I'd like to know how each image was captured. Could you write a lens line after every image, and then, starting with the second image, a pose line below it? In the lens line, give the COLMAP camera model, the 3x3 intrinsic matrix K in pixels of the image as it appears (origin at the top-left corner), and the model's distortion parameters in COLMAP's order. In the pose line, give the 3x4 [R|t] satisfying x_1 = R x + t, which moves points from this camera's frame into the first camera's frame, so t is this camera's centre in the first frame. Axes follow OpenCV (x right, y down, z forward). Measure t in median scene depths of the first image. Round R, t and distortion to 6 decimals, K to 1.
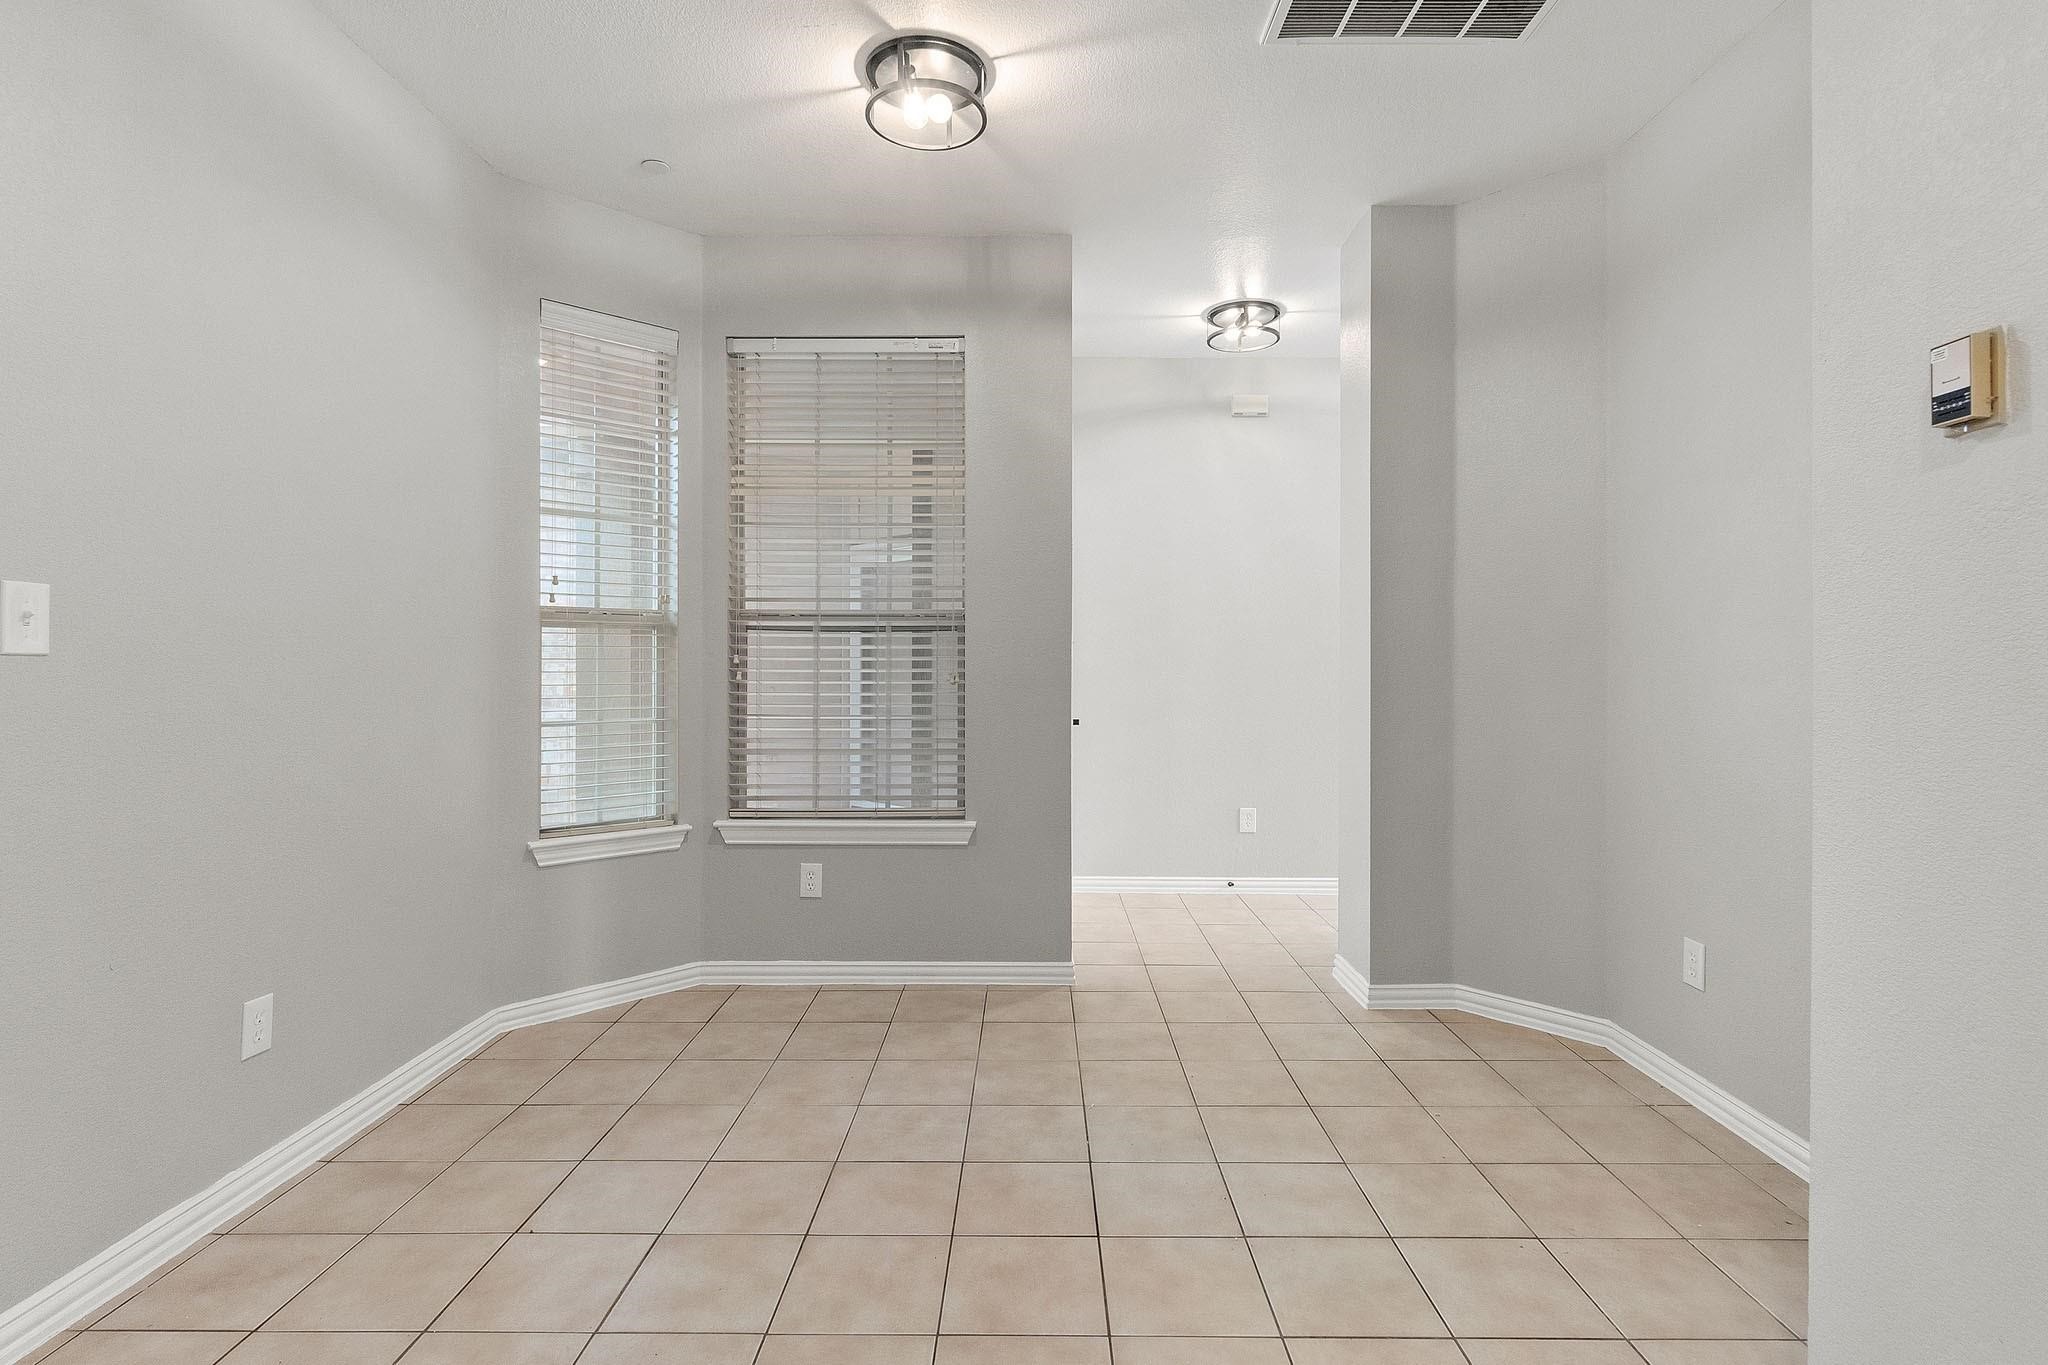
lens RADIAL K [[958.3, 0, 1027.2], [0, 958.3, 673.4], [0, 0, 1]] dist [-0.002741, -0.000400]
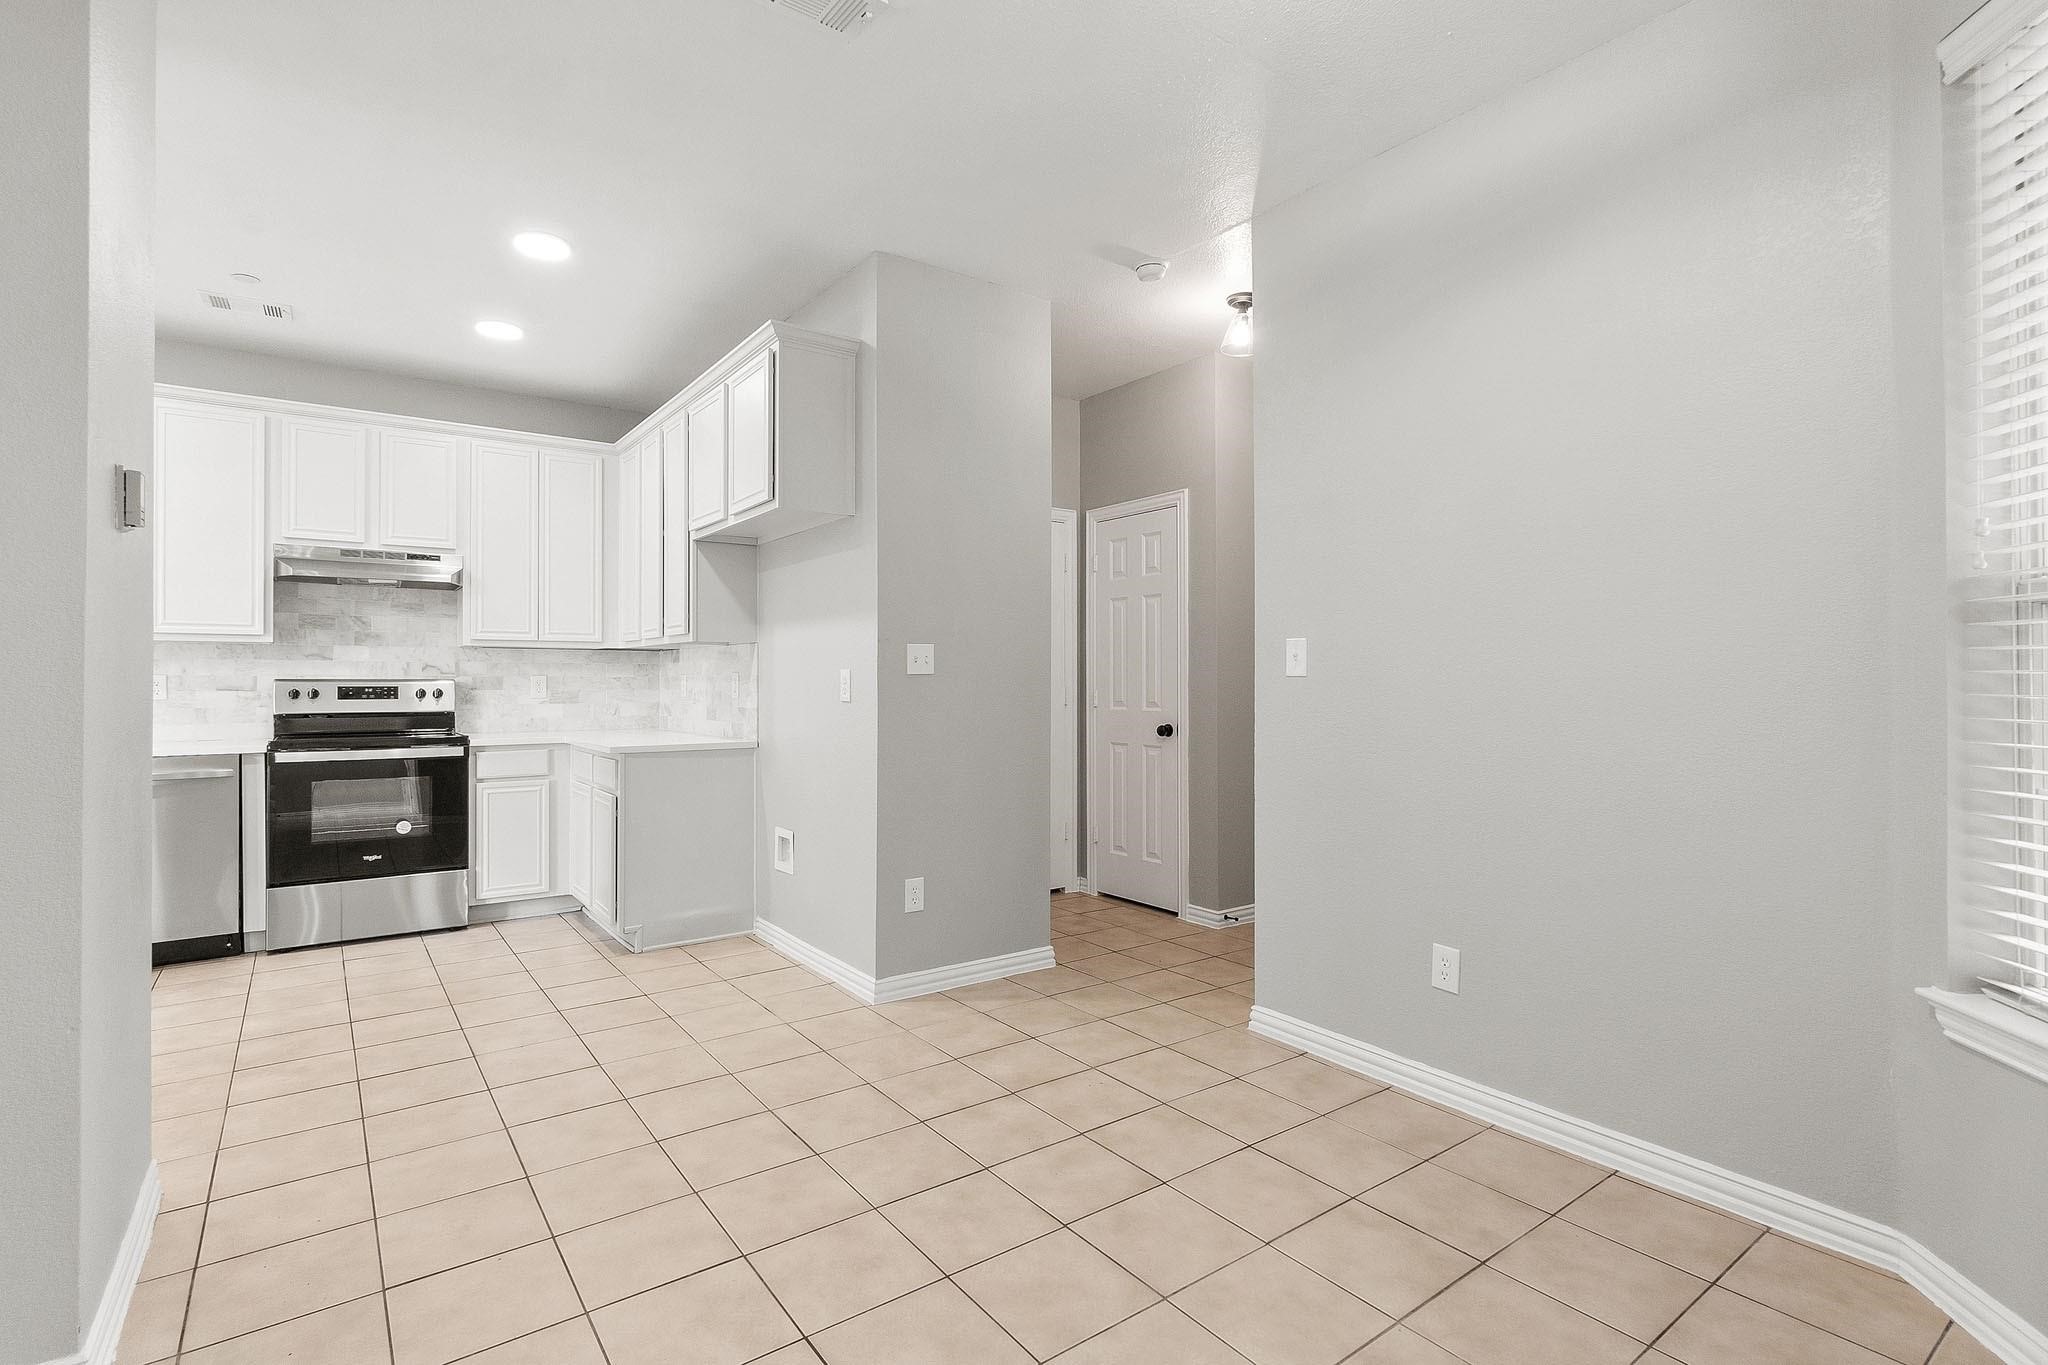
lens RADIAL K [[958.3, 0, 1020.2], [0, 958.3, 678.7], [0, 0, 1]] dist [-0.002741, -0.000400]
pose [[-0.797000, 0.002394, -0.603975, 0.412321], [-0.001338, 0.999983, 0.005730, -0.023598], [0.603978, 0.005375, -0.796983, 1.671471]]
